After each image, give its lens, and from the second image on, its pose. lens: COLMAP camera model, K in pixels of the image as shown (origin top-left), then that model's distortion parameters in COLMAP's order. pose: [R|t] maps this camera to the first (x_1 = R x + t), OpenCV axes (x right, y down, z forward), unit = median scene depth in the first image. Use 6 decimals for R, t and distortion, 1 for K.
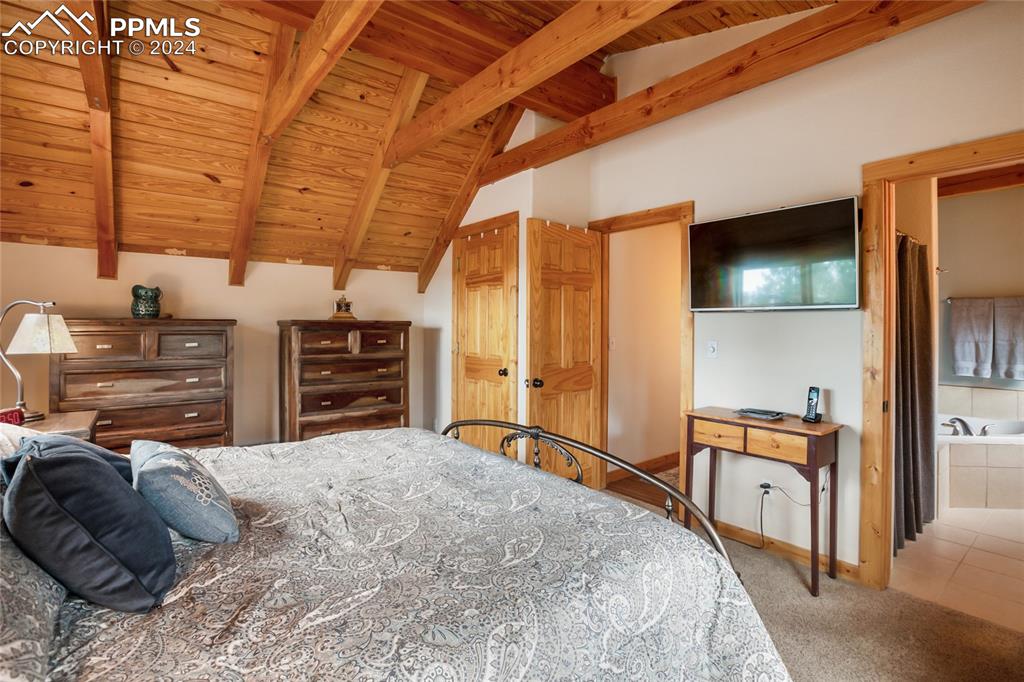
lens RADIAL K [[479.3, 0, 542.7], [0, 479.3, 322.7], [0, 0, 1]] dist [-0.043854, 0.013045]
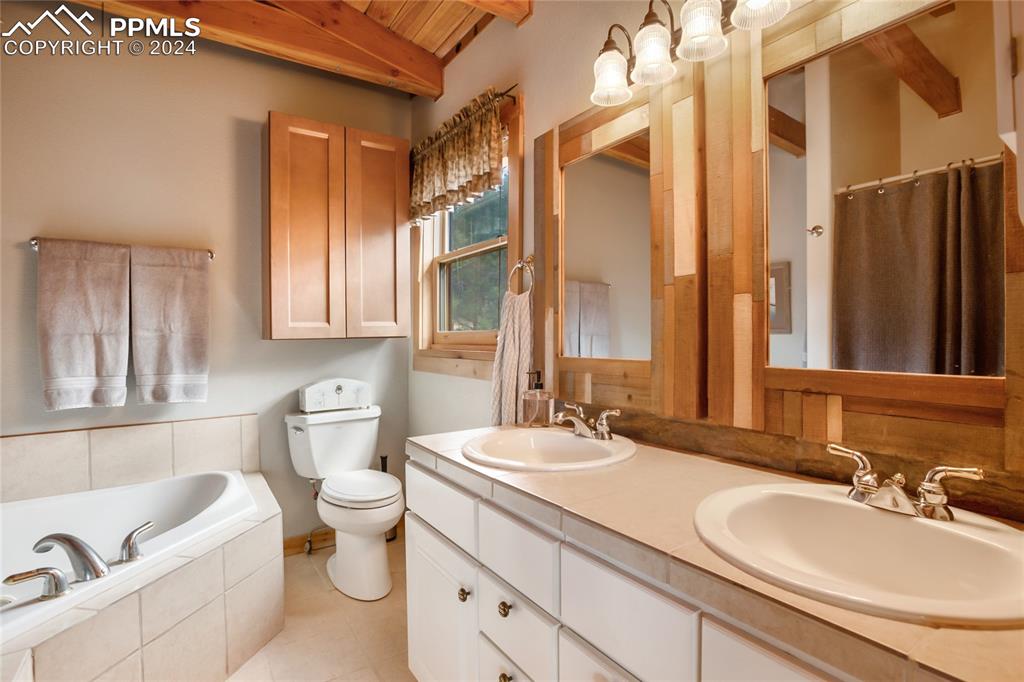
lens RADIAL K [[479.3, 0, 512.7], [0, 479.3, 338.5], [0, 0, 1]] dist [-0.043854, 0.013045]
pose [[0.075864, -0.011559, 0.997051, 0.467800], [0.002654, 0.999932, 0.011390, 0.039700], [-0.997115, 0.001782, 0.075890, 0.517716]]
